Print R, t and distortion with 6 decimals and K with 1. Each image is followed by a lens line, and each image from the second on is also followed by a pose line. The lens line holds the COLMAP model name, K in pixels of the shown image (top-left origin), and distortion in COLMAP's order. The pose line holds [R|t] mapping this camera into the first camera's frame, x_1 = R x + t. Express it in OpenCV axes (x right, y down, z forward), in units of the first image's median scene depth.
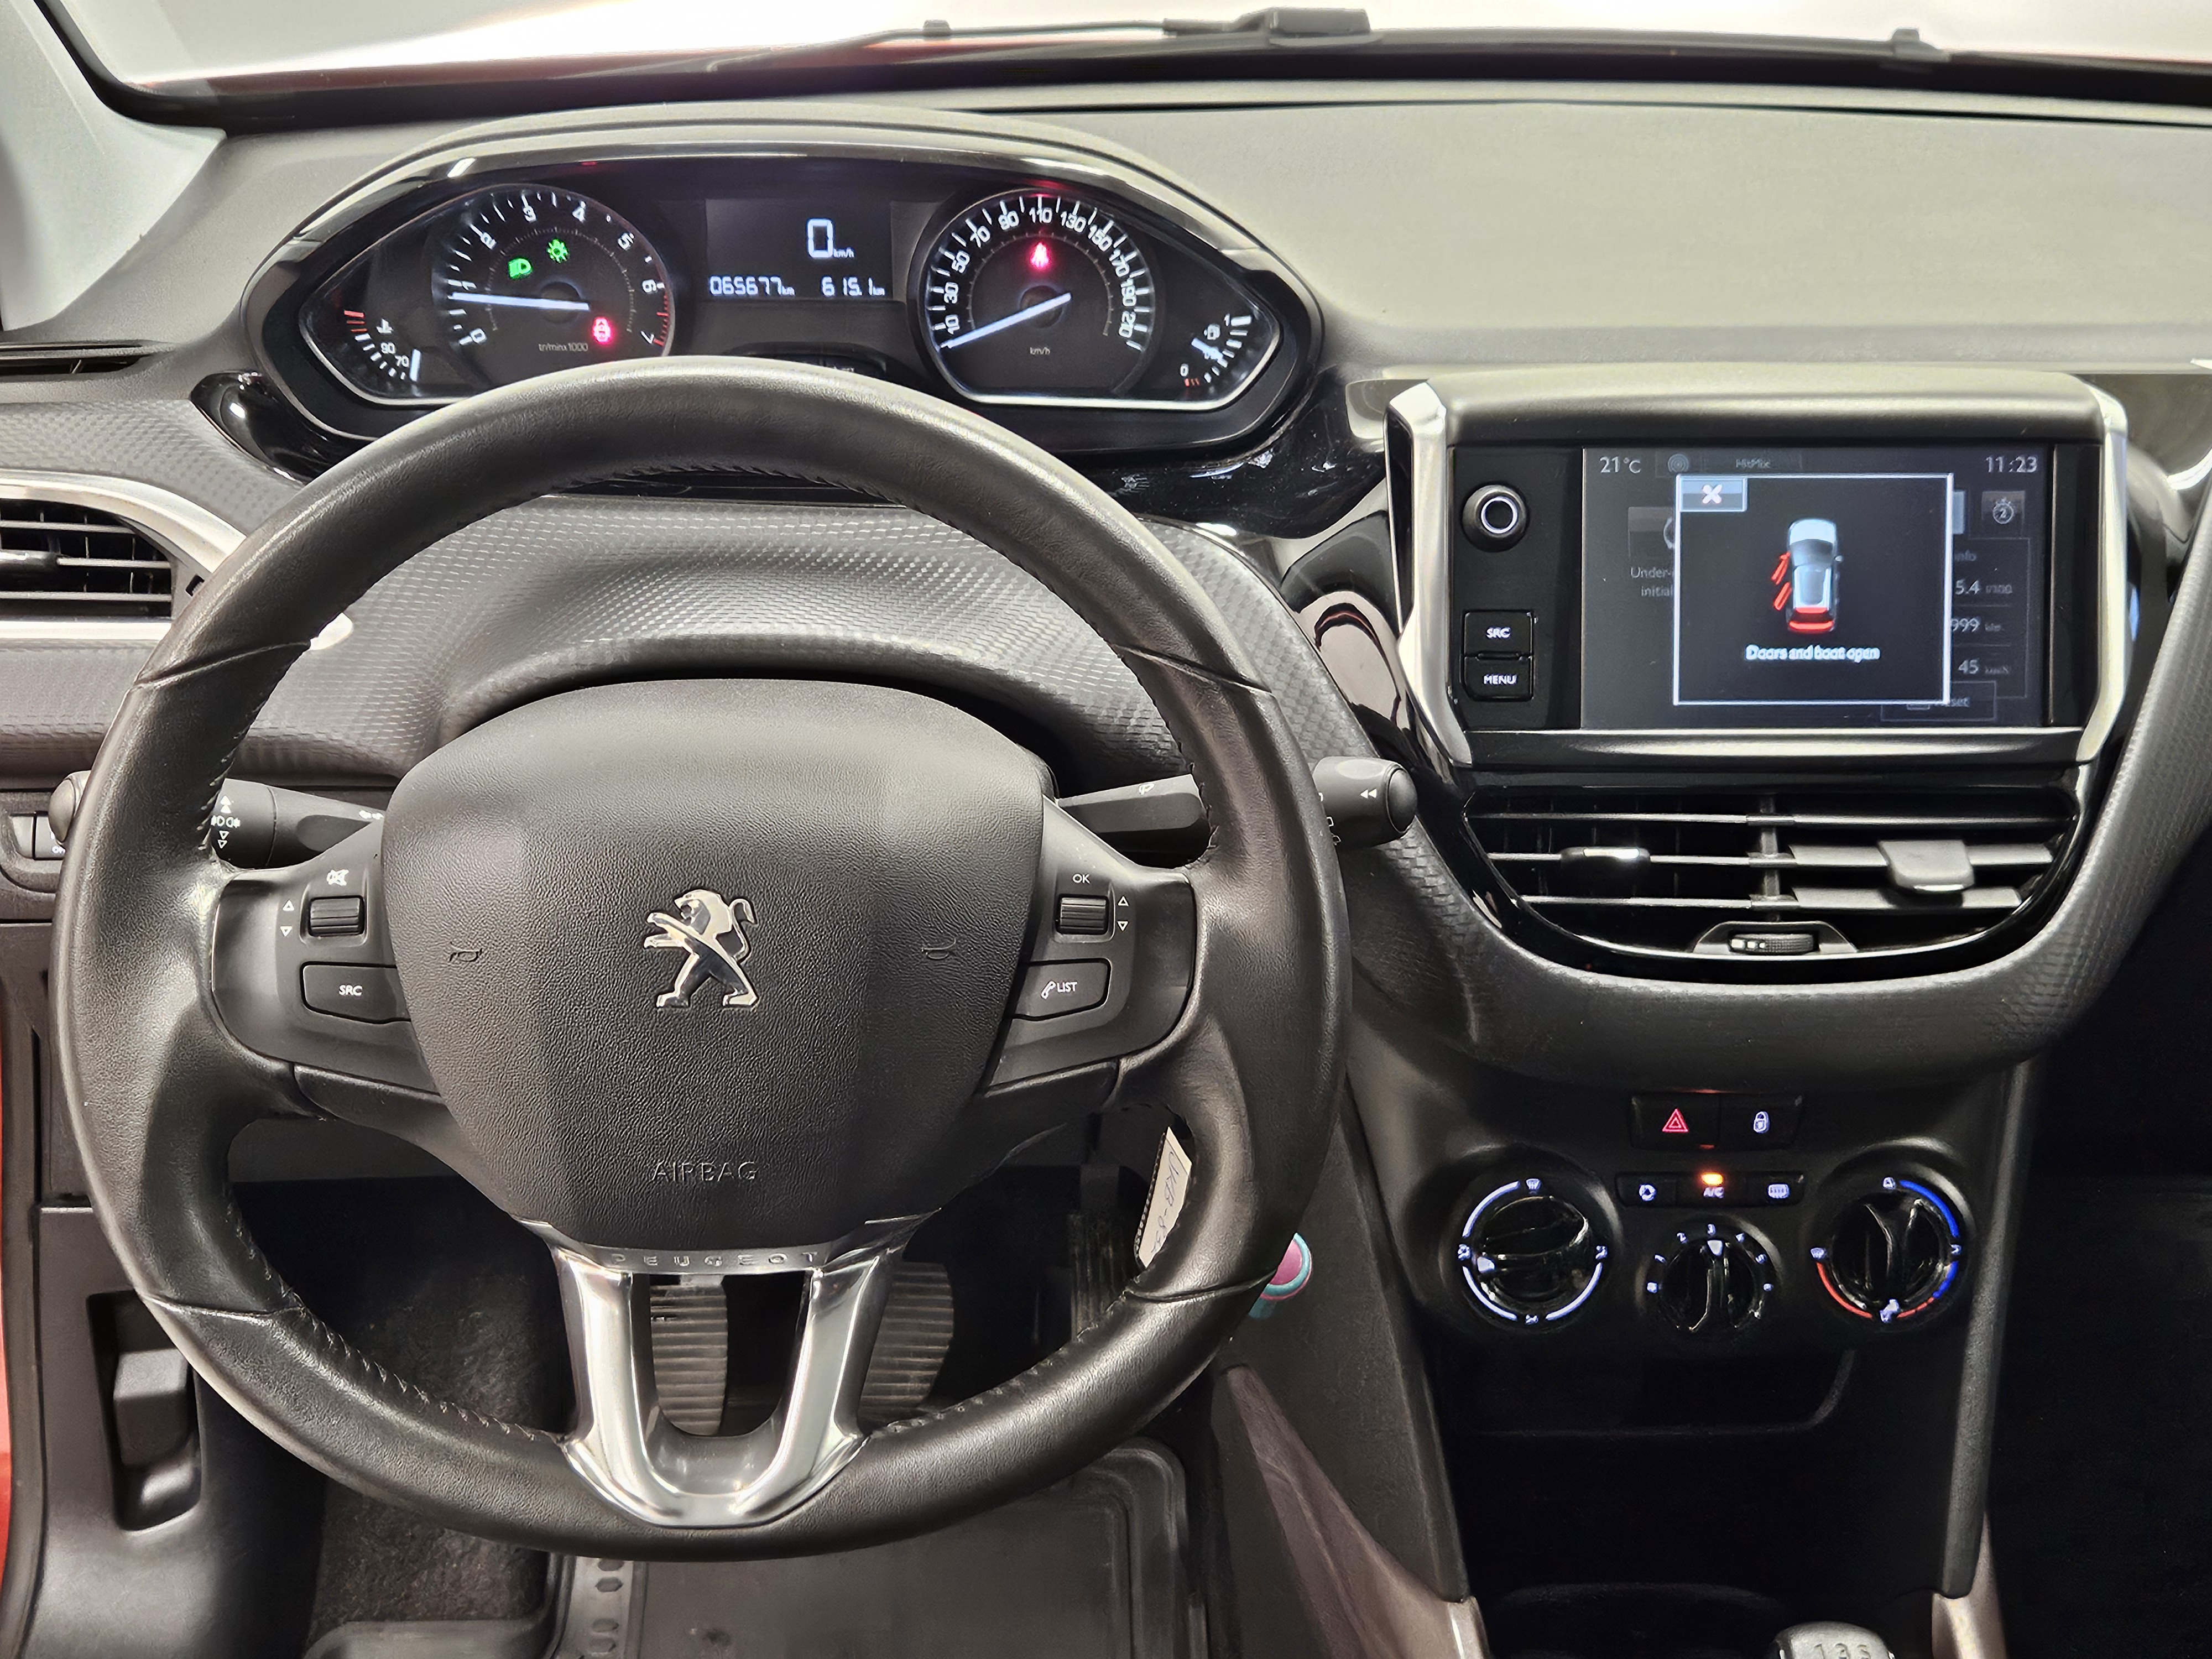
lens RADIAL K [[2535.3, 0, 1115.5], [0, 2535.3, 835.9], [0, 0, 1]] dist [0.036503, 0.000000]
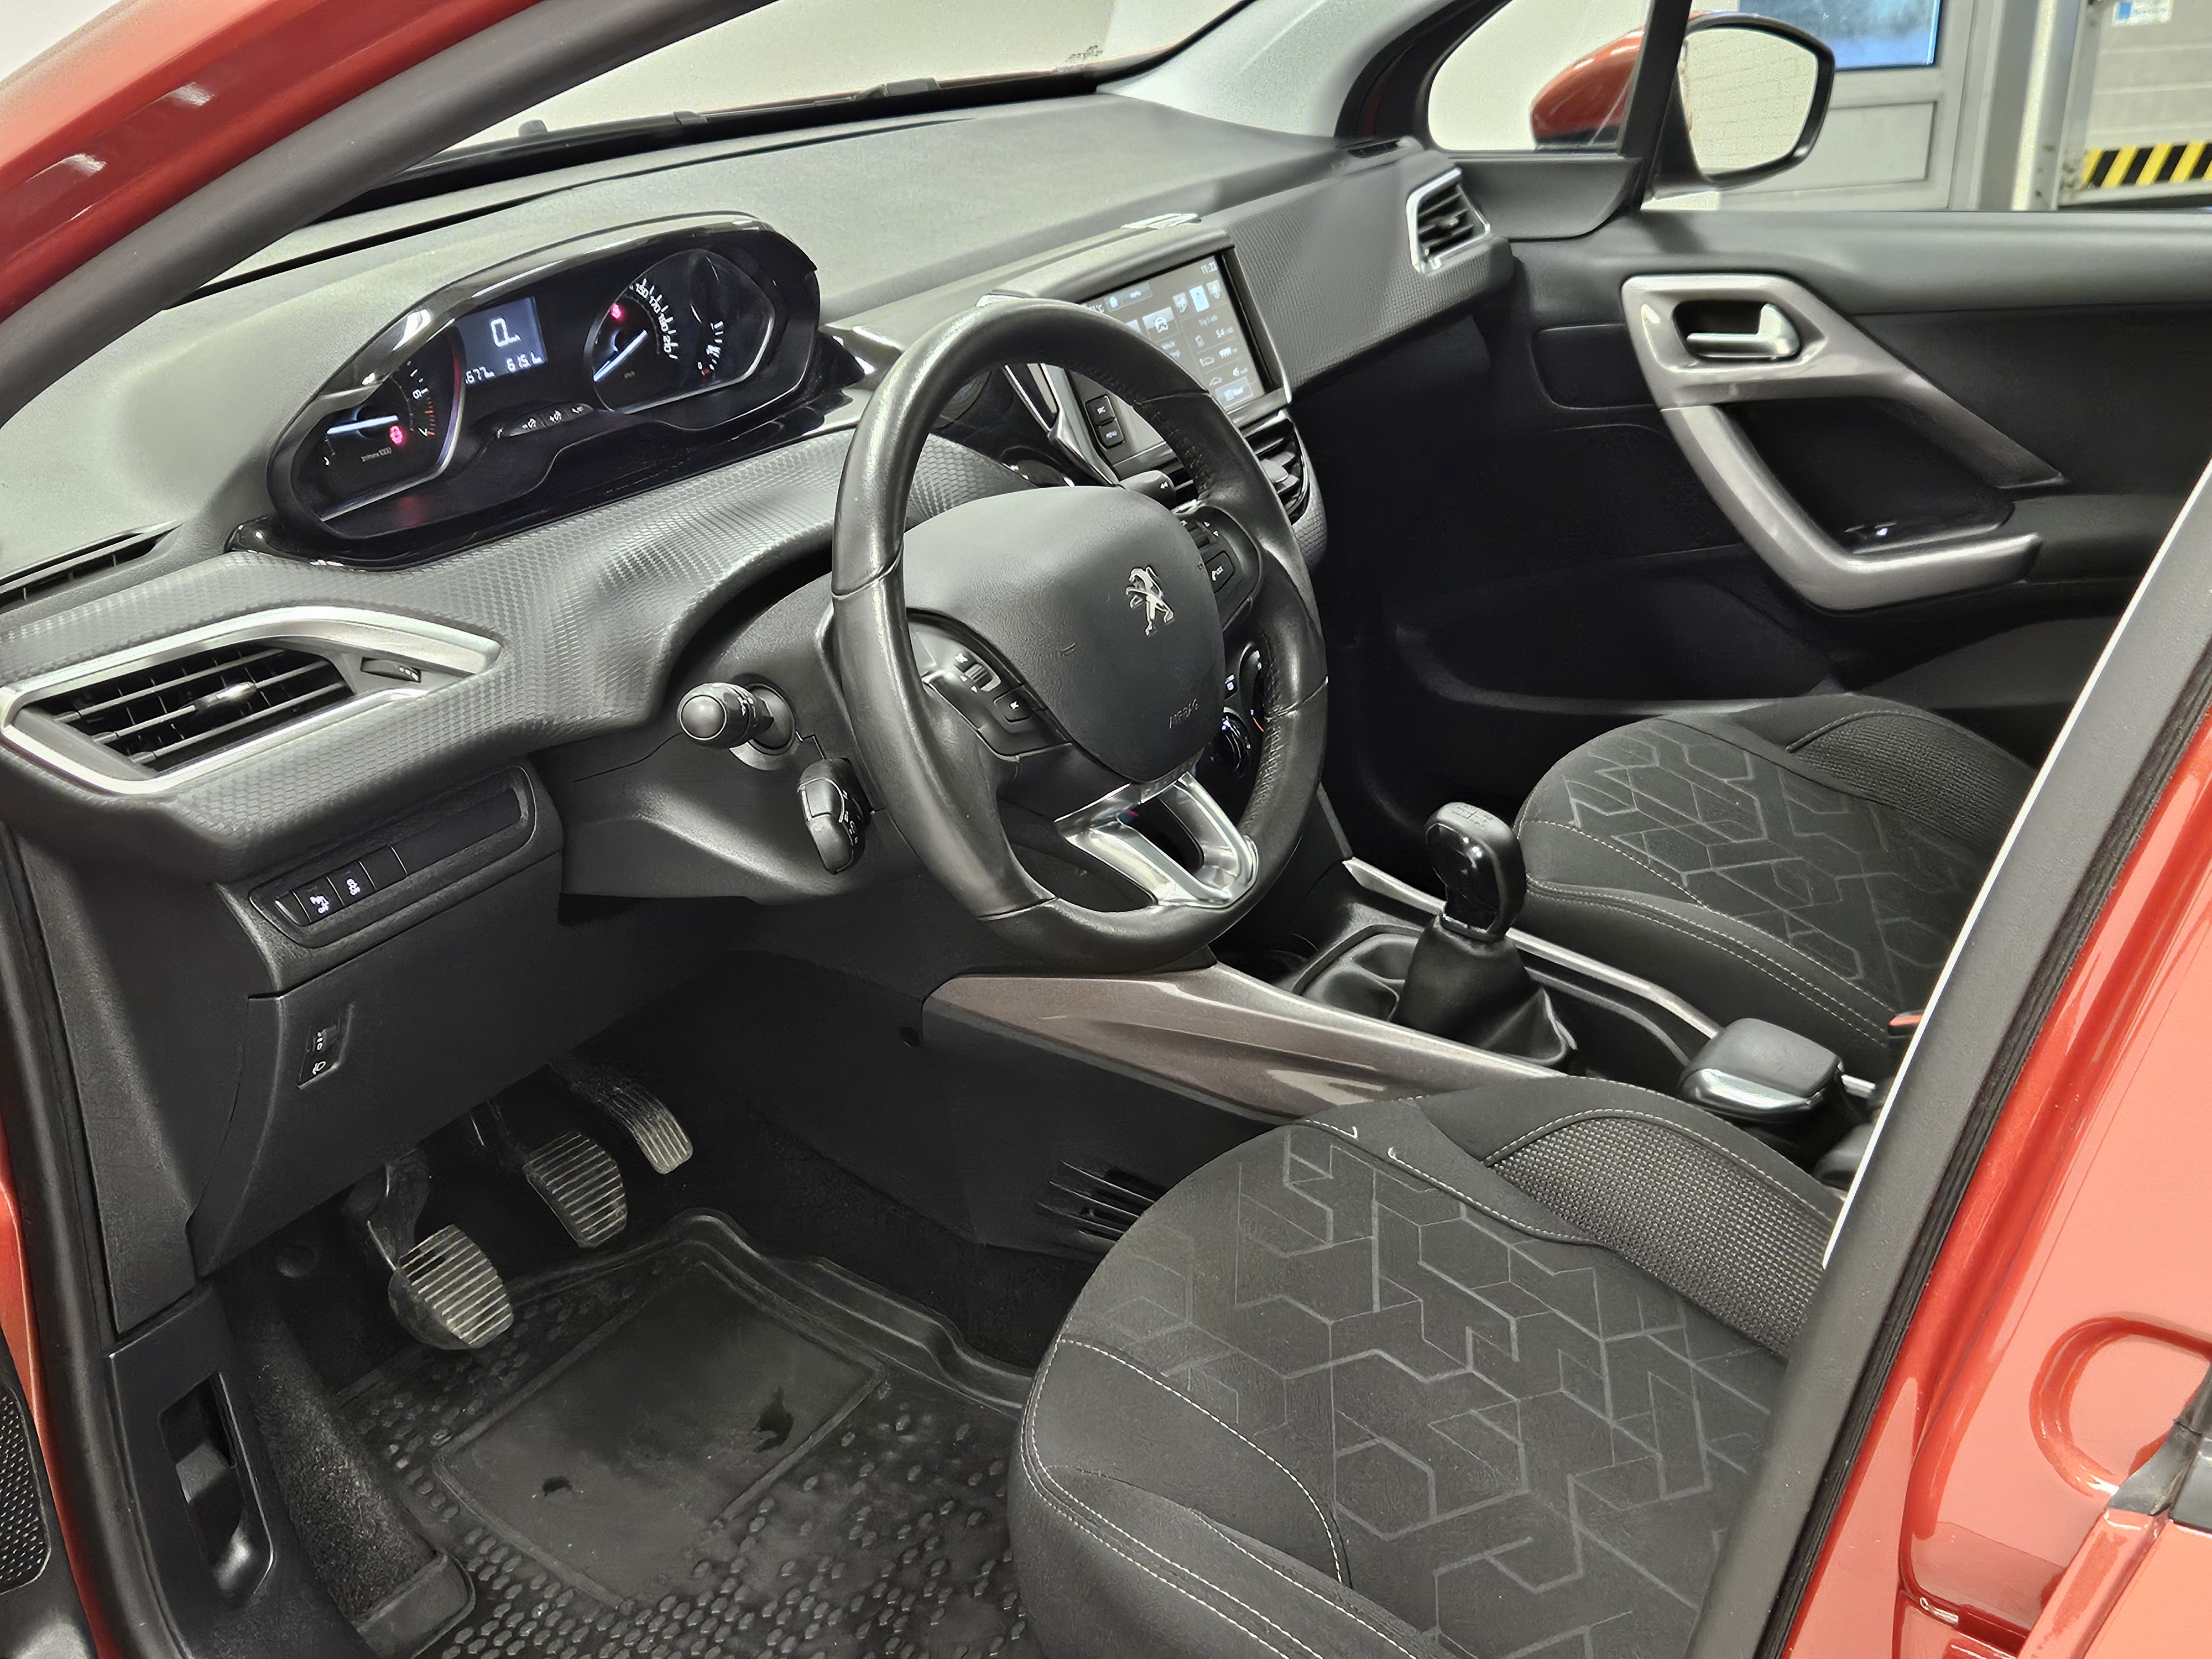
lens RADIAL K [[2535.3, 0, 1105.3], [0, 2535.3, 835.4], [0, 0, 1]] dist [0.036503, 0.000000]
pose [[0.583922, -0.364366, 0.725447, -1.037487], [0.401370, 0.906332, 0.132150, -0.036175], [-0.705647, 0.214008, 0.675473, -0.117369]]
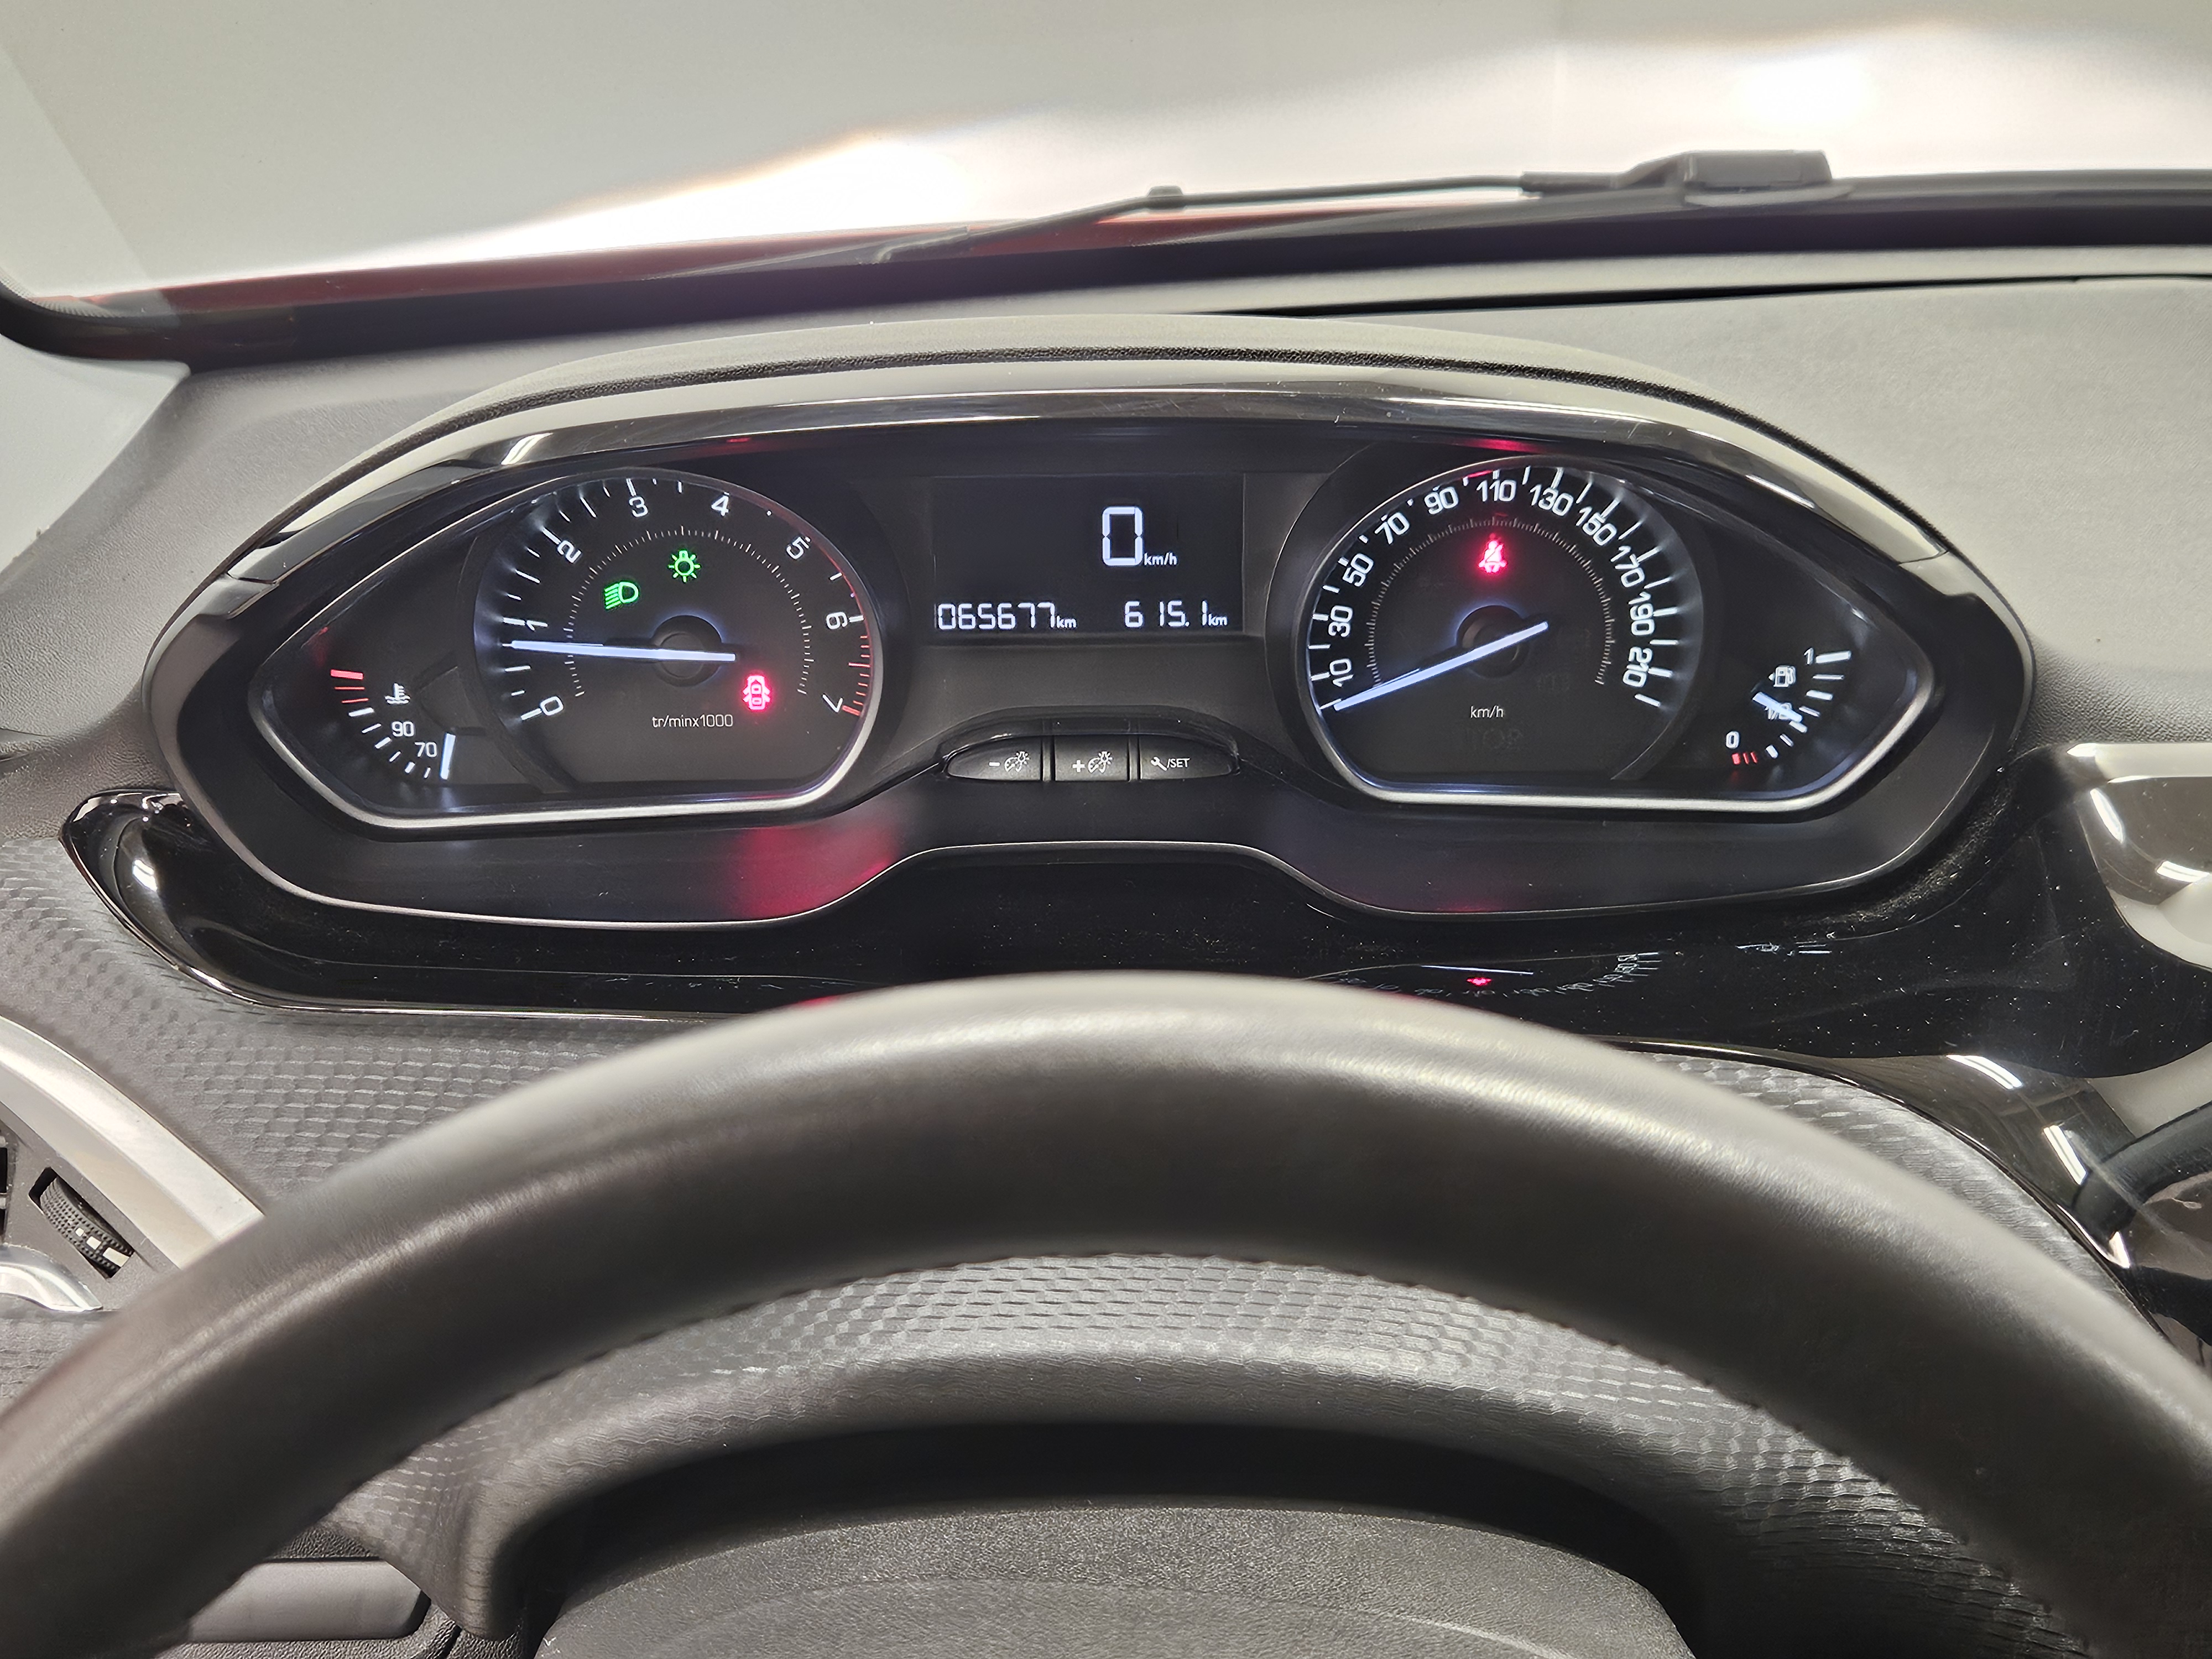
lens RADIAL K [[2535.3, 0, 1087.5], [0, 2535.3, 827.8], [0, 0, 1]] dist [0.036503, 0.000000]
pose [[0.999069, -0.012438, -0.041311, -0.100784], [0.009646, 0.997698, -0.067121, -0.127560], [0.042051, 0.066660, 0.996889, 0.414140]]
